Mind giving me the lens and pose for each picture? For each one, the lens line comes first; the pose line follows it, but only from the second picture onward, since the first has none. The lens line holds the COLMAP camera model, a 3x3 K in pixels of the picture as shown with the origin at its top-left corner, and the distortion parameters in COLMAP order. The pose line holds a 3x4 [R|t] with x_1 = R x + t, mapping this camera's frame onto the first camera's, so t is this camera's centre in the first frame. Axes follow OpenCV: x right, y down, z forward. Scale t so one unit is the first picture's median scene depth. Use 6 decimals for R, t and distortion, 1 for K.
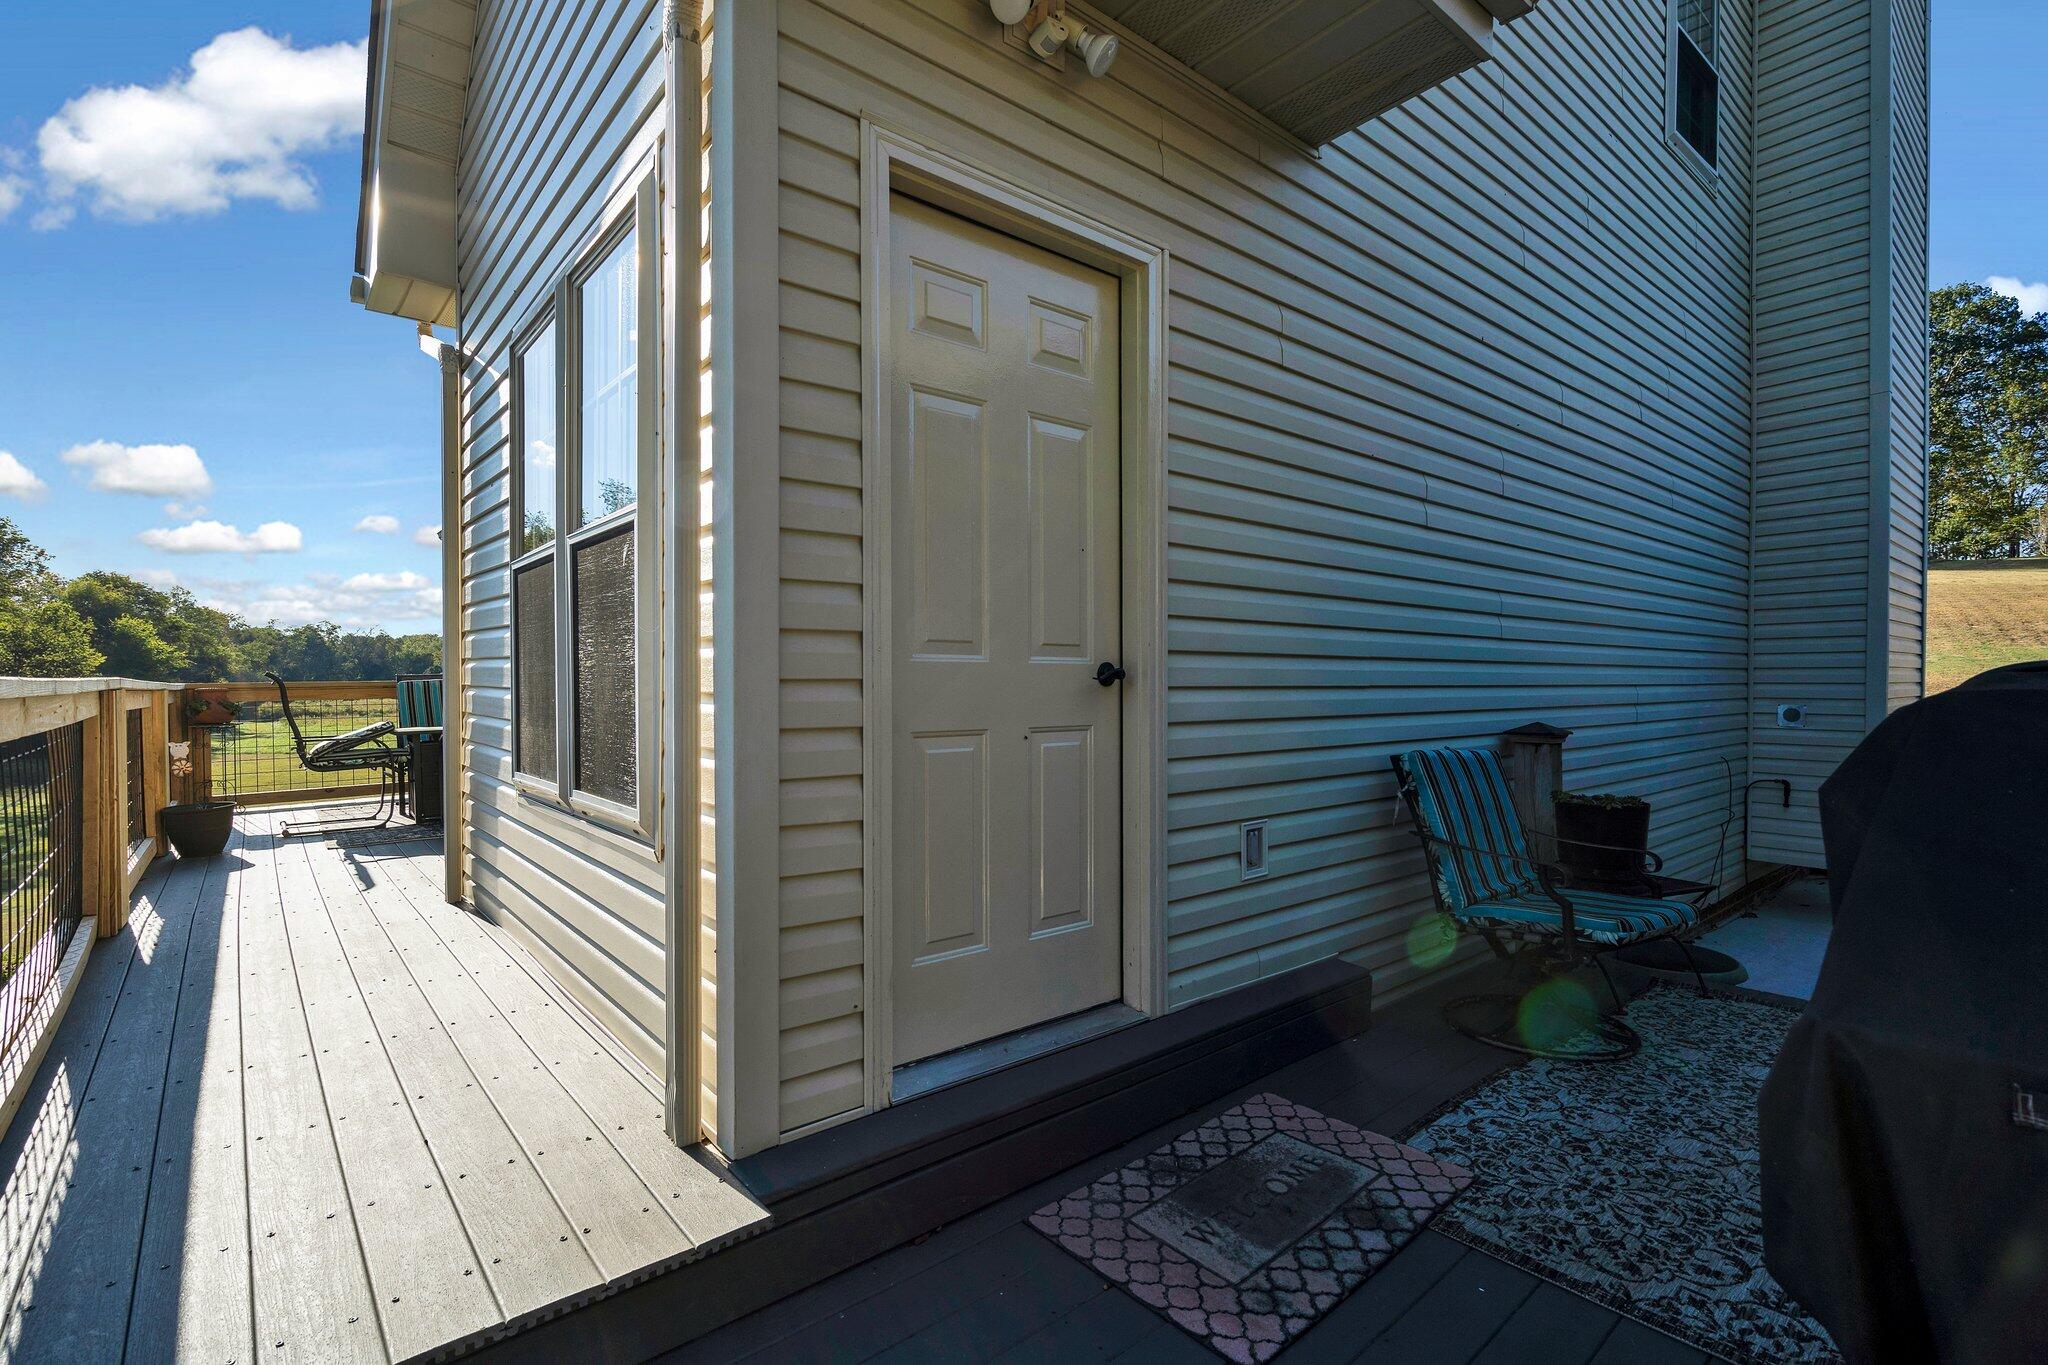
lens RADIAL K [[927.4, 0, 1017.1], [0, 927.4, 679.8], [0, 0, 1]] dist [-0.005058, 0.001683]
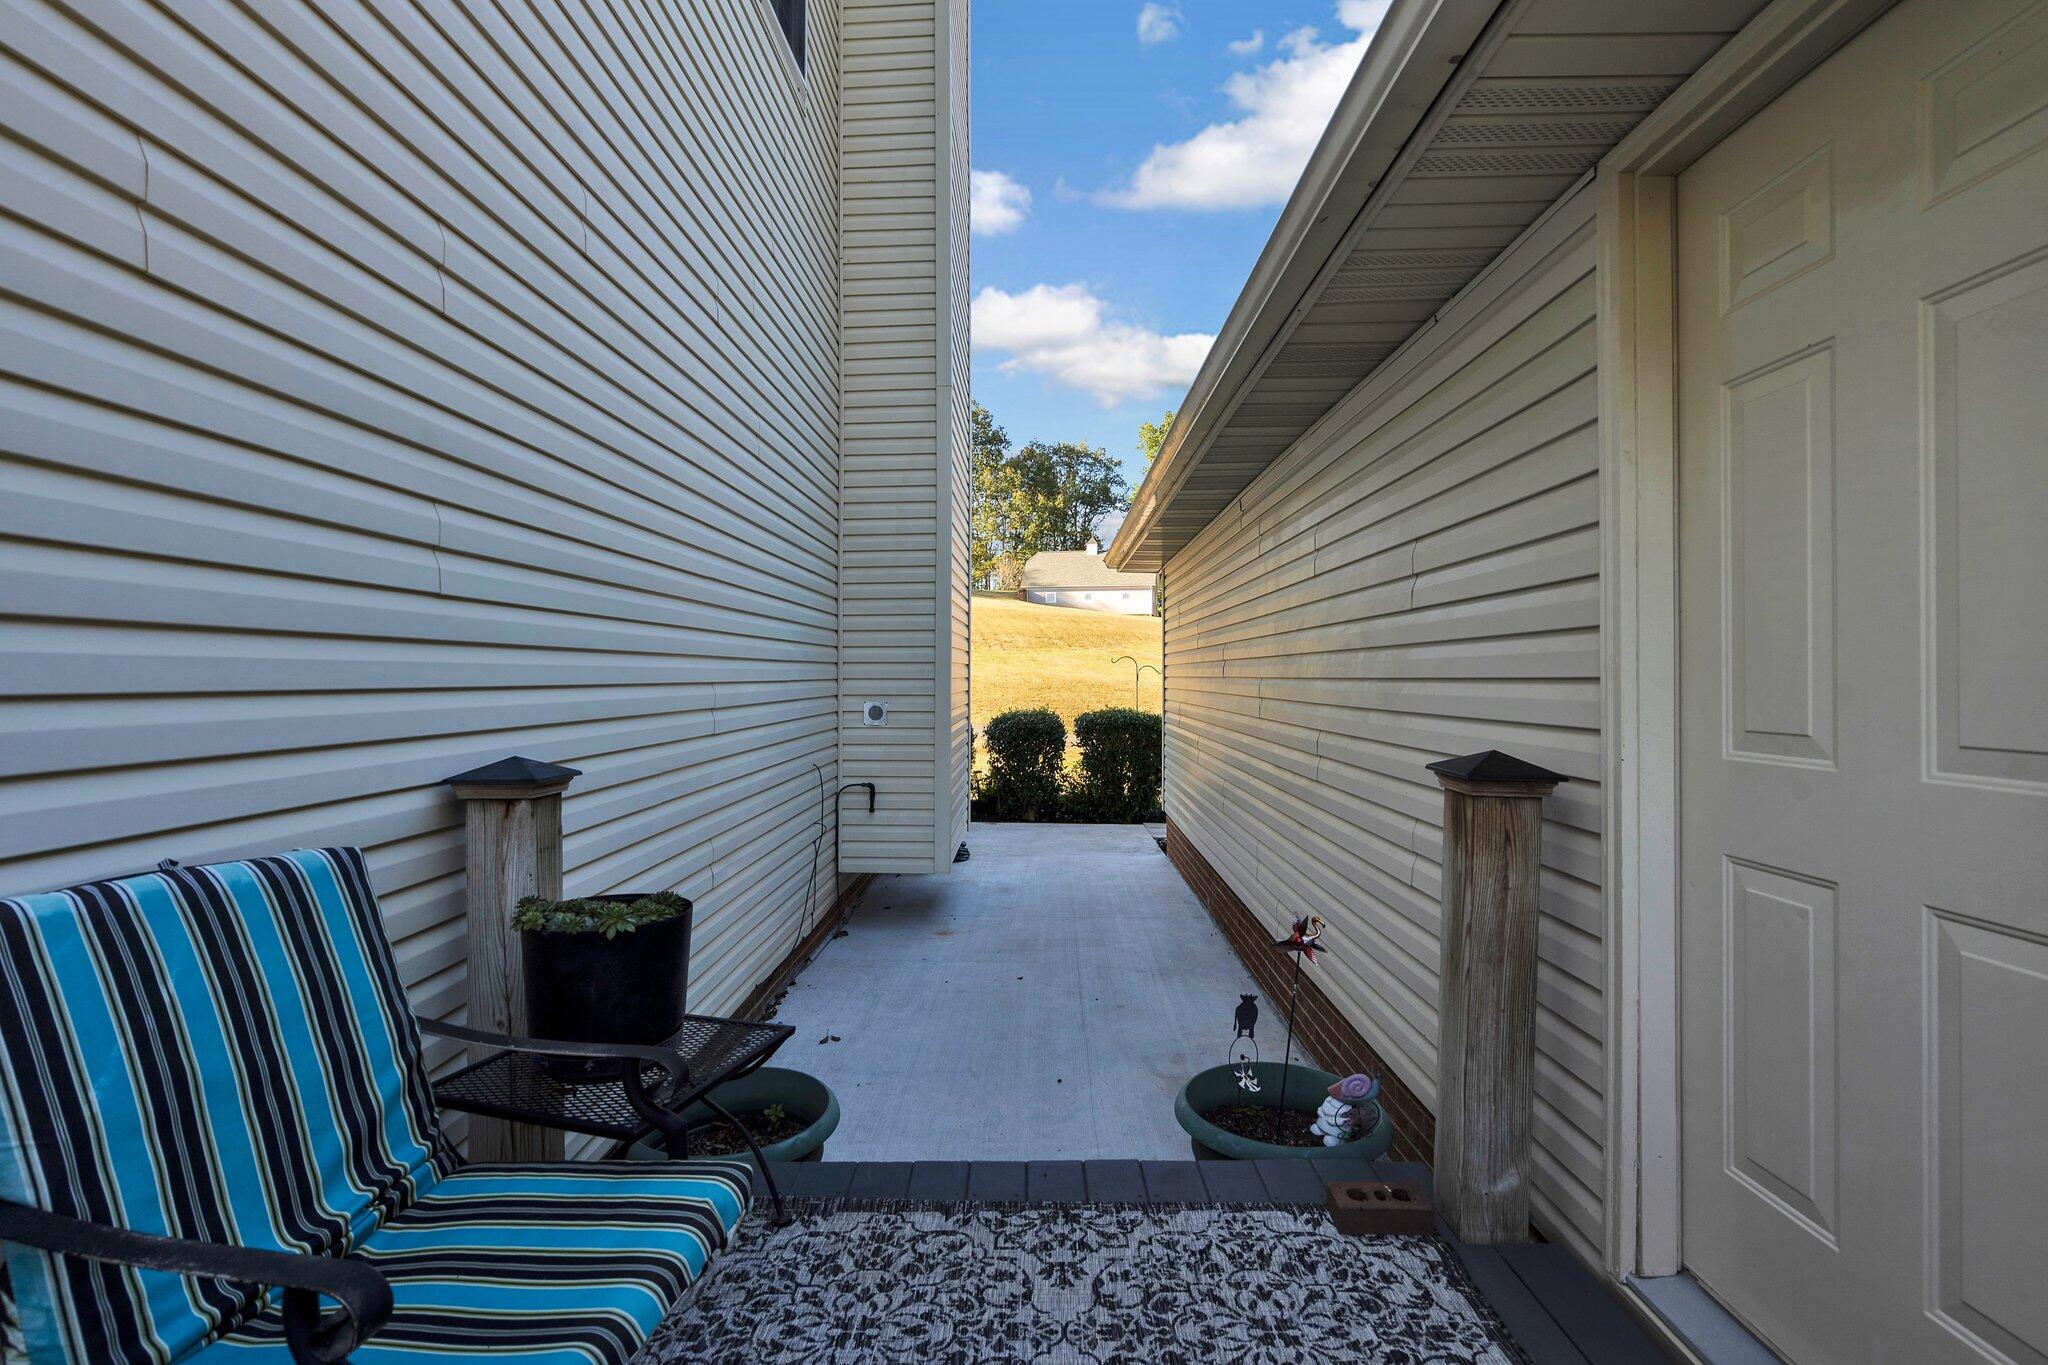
lens RADIAL K [[927.4, 0, 1017.0], [0, 927.4, 676.8], [0, 0, 1]] dist [-0.005058, 0.001683]
pose [[0.653471, -0.005541, 0.756931, 0.246515], [0.006289, 0.999978, 0.001890, 0.001213], [-0.756925, 0.003525, 0.653492, 0.310086]]
